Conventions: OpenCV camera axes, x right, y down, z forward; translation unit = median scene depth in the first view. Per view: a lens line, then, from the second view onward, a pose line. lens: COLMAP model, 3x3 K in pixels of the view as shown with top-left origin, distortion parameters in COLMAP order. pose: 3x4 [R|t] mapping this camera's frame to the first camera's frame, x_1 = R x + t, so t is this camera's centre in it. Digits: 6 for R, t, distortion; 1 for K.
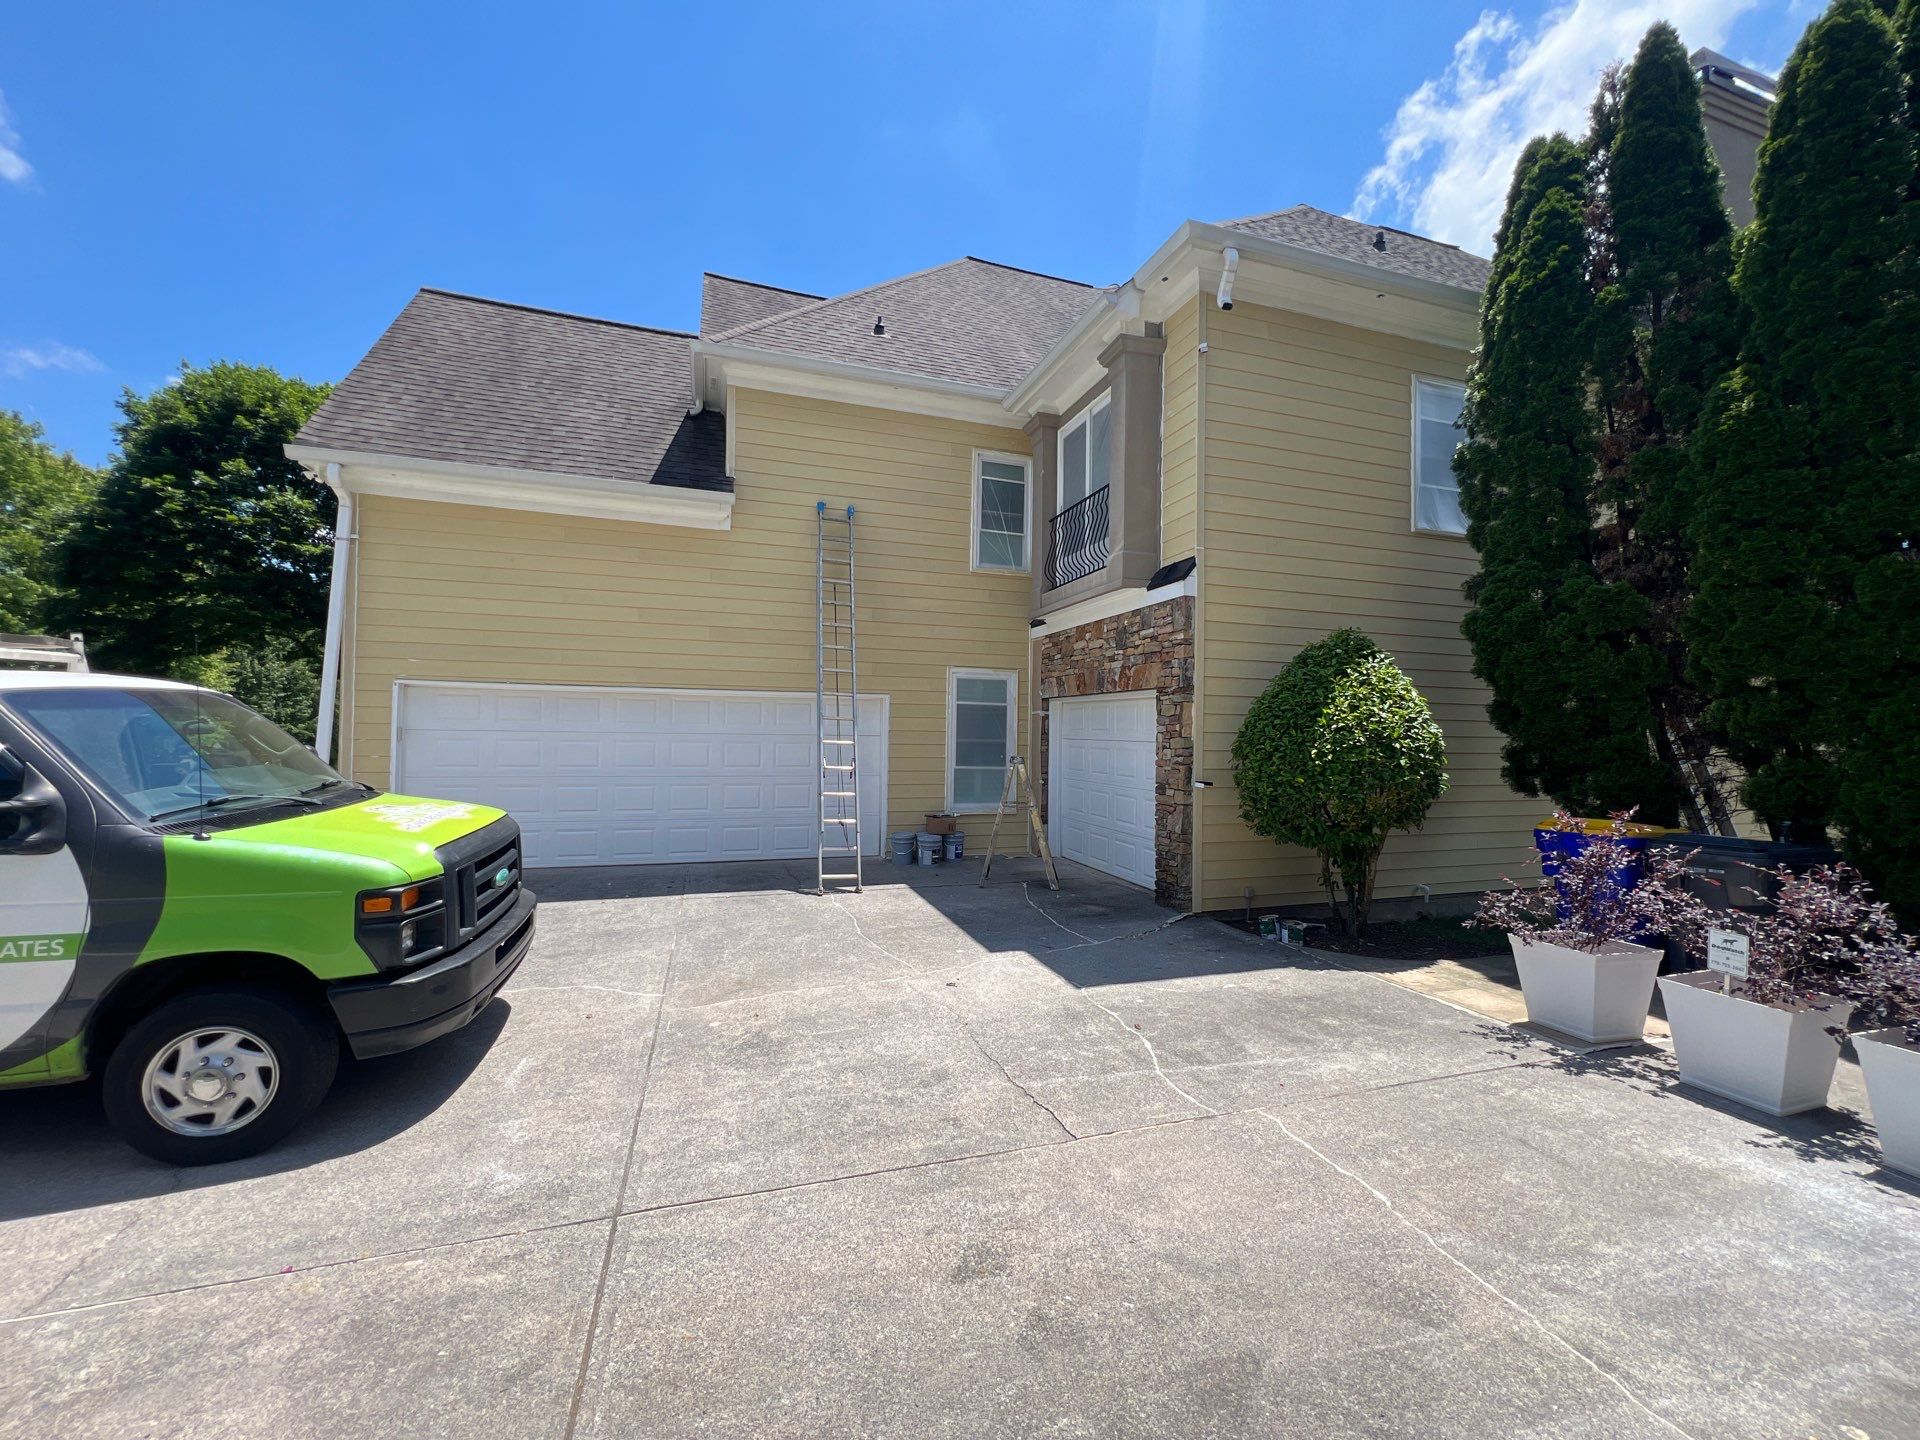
lens RADIAL K [[766.5, 0, 950.5], [0, 766.5, 720.2], [0, 0, 1]] dist [-0.000824, 0.000004]
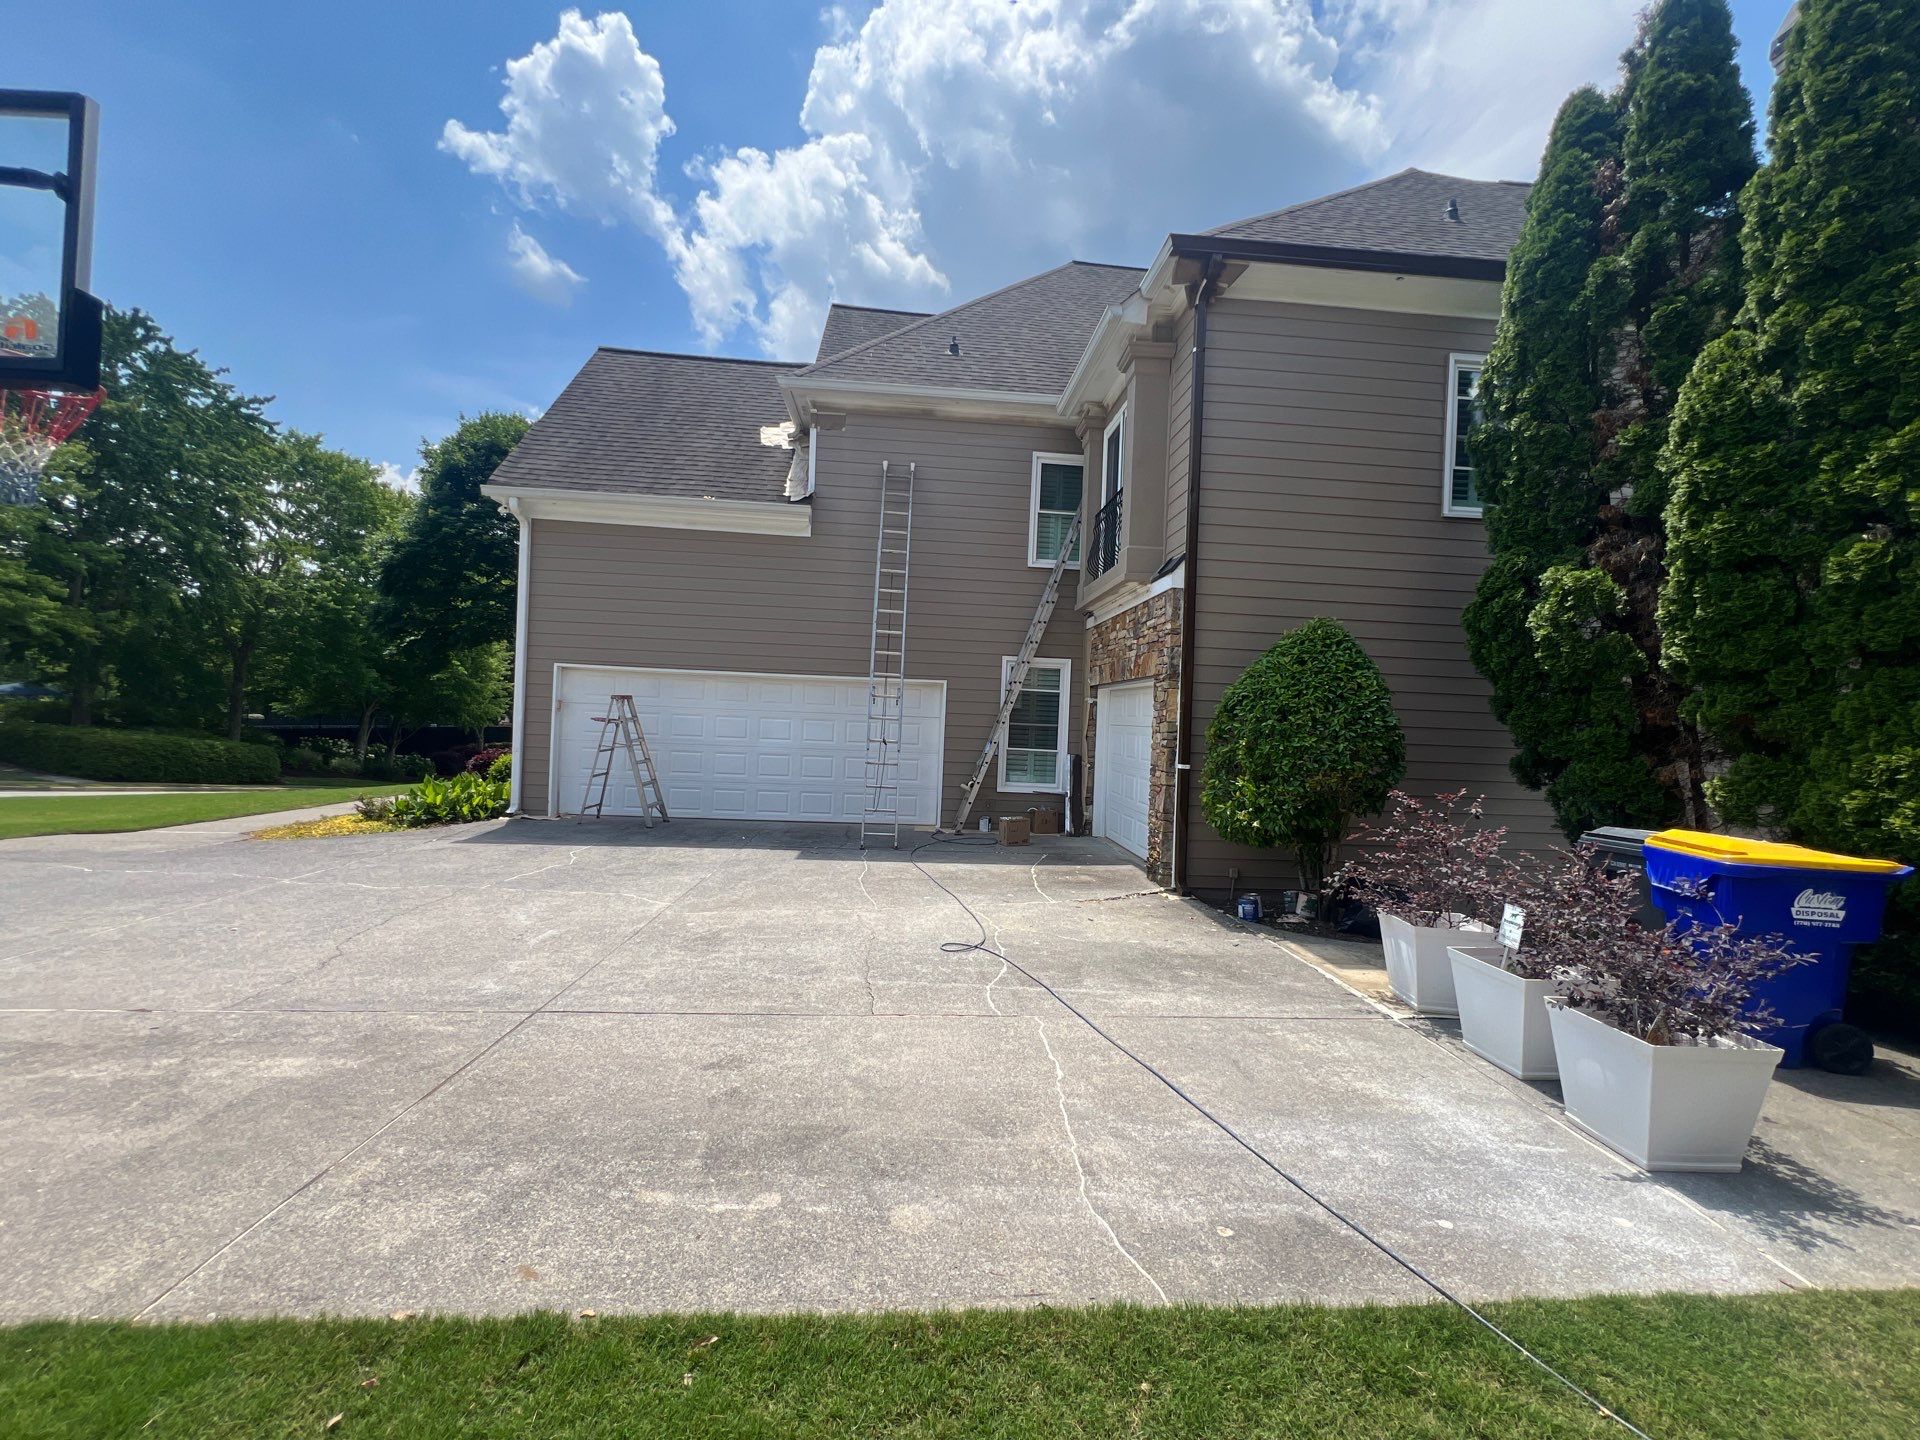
lens RADIAL K [[766.5, 0, 955.2], [0, 766.5, 721.1], [0, 0, 1]] dist [-0.000824, 0.000004]
pose [[0.970411, 0.024966, -0.240165, 0.257178], [-0.022105, 0.999649, 0.014597, 0.011522], [0.240445, -0.008856, 0.970622, -0.095314]]
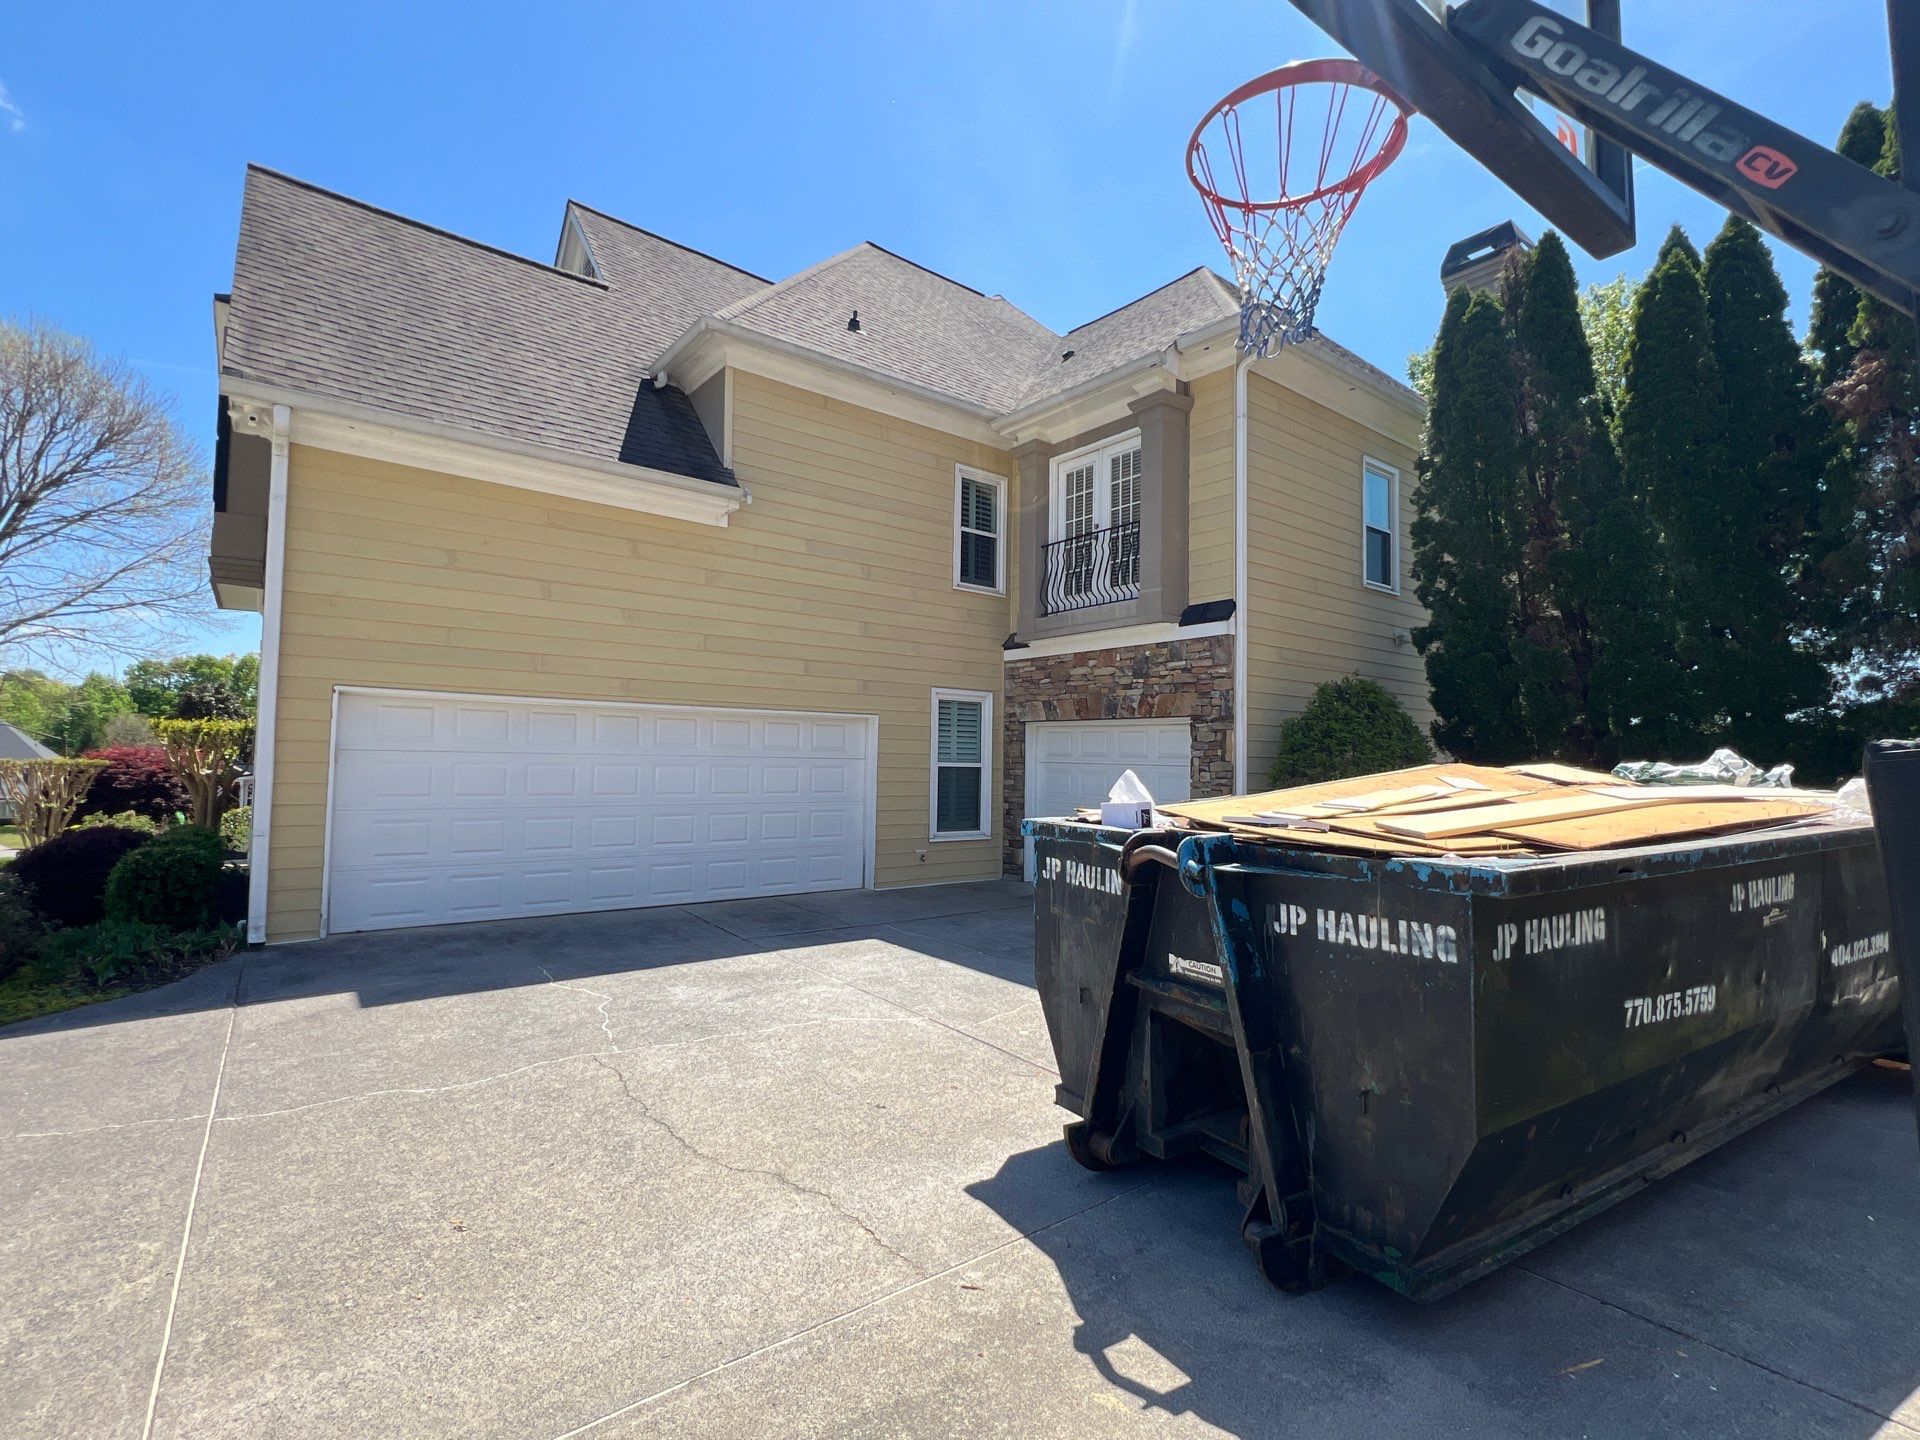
lens RADIAL K [[897.9, 0, 939.5], [0, 897.9, 721.3], [0, 0, 1]] dist [-0.001165, -0.000455]
pose [[0.940263, 0.017068, 0.340020, -0.498700], [-0.009899, 0.999691, -0.022808, -0.001970], [-0.340304, 0.018079, 0.940142, -0.077058]]
